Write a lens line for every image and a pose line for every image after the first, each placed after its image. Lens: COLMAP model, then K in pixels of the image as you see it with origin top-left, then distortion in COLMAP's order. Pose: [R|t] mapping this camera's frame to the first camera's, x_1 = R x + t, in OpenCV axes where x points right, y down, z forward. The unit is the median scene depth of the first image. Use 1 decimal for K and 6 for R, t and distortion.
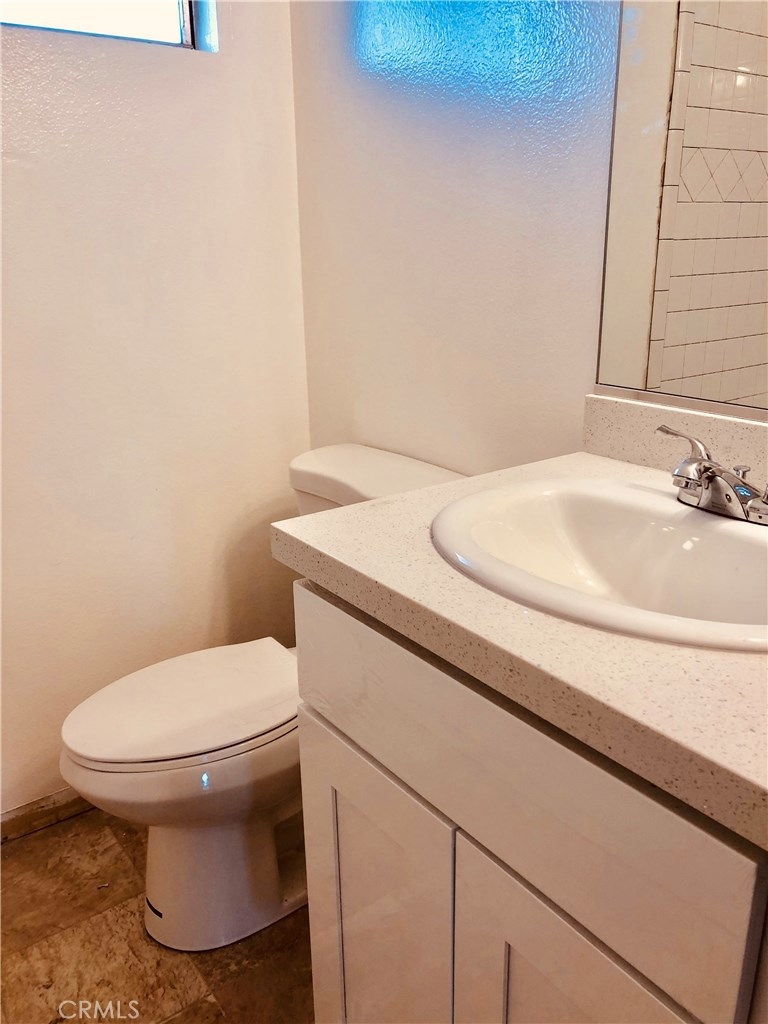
lens RADIAL K [[843.7, 0, 384.0], [0, 843.7, 512.0], [0, 0, 1]] dist [-0.015901, -0.004358]
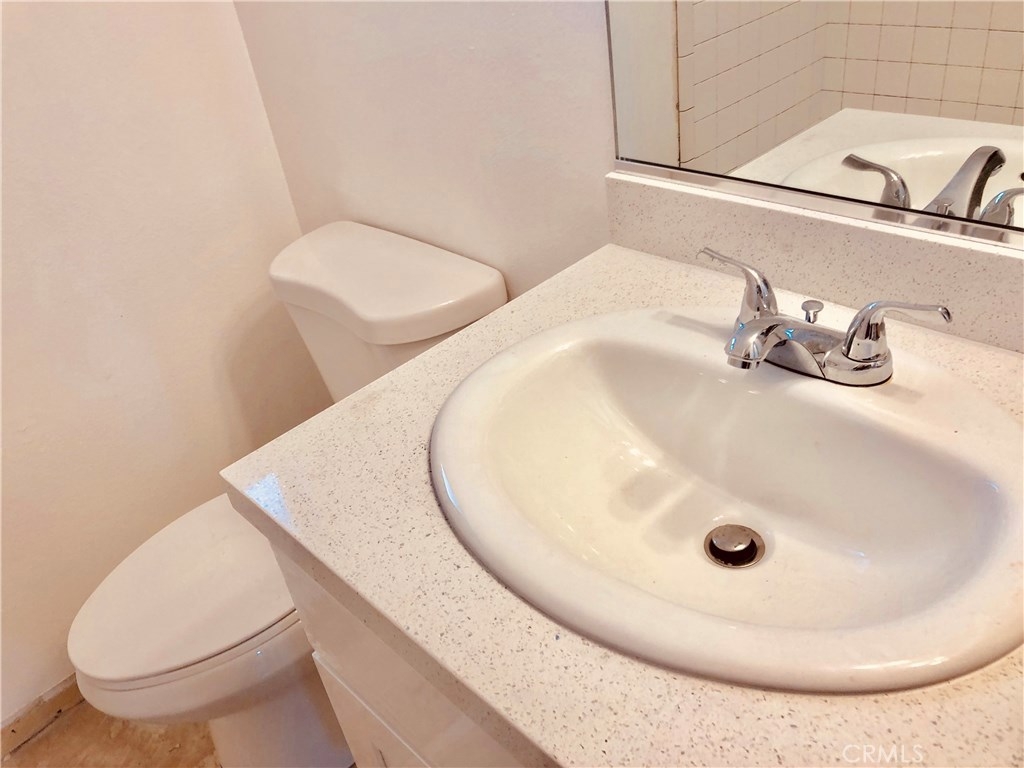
lens RADIAL K [[841.6, 0, 516.4], [0, 841.6, 382.7], [0, 0, 1]] dist [0.009469, -0.017502]
pose [[0.982172, -0.177270, 0.062560, 0.082074], [0.155976, 0.954237, 0.255154, -0.187298], [-0.104928, -0.240847, 0.964875, 0.222940]]
